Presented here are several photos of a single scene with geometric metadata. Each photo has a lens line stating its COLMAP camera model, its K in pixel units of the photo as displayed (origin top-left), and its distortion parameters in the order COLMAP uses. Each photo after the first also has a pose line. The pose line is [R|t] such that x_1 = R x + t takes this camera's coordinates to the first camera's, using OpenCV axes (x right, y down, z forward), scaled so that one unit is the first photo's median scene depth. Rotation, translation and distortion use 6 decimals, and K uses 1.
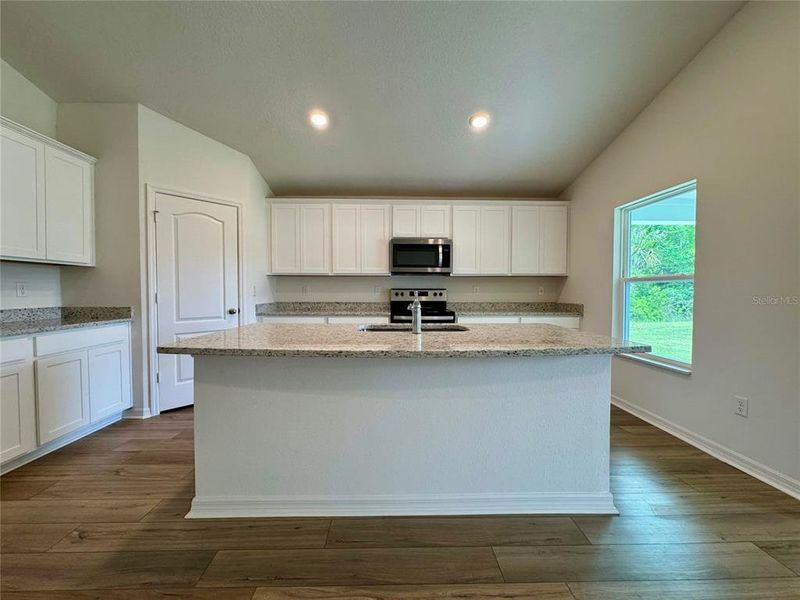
lens RADIAL K [[321.3, 0, 400.0], [0, 321.3, 300.0], [0, 0, 1]] dist [-0.001355, 0.000029]
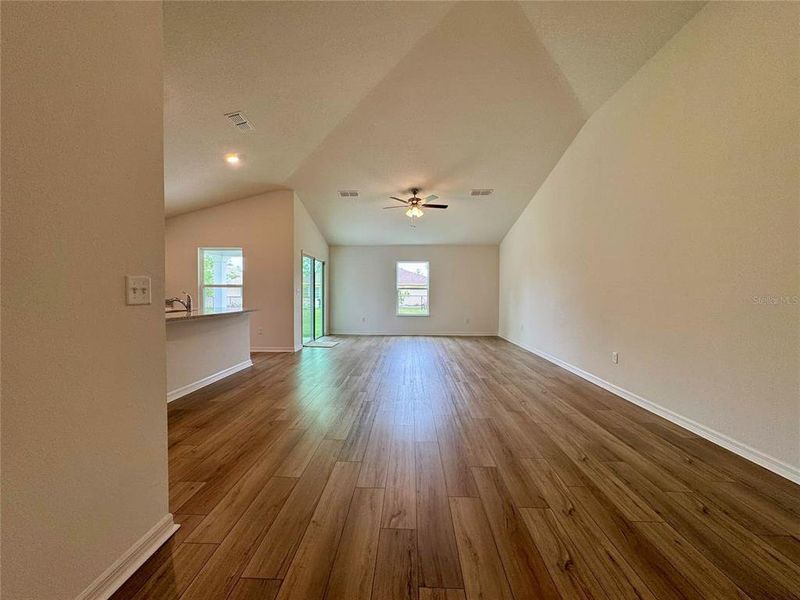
lens RADIAL K [[321.3, 0, 400.0], [0, 321.3, 300.0], [0, 0, 1]] dist [-0.001355, 0.000029]
pose [[0.065499, -0.028844, 0.997436, -0.950379], [0.025423, 0.999306, 0.027228, 0.000609], [-0.997529, 0.023574, 0.066186, -0.257139]]
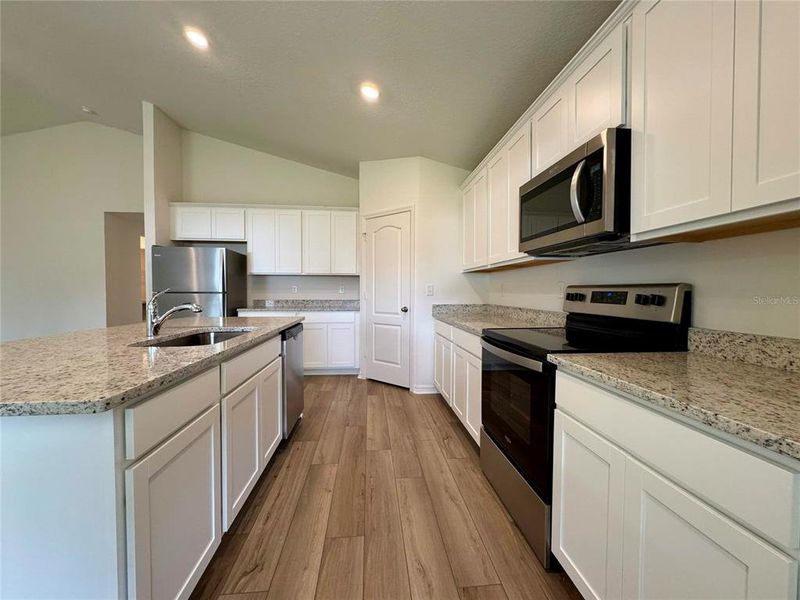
lens RADIAL K [[321.3, 0, 400.0], [0, 321.3, 300.0], [0, 0, 1]] dist [-0.001355, 0.000029]
pose [[0.062604, 0.027234, -0.997667, 0.468947], [-0.031862, 0.999173, 0.025276, -0.019313], [0.997530, 0.030205, 0.063420, 0.777327]]
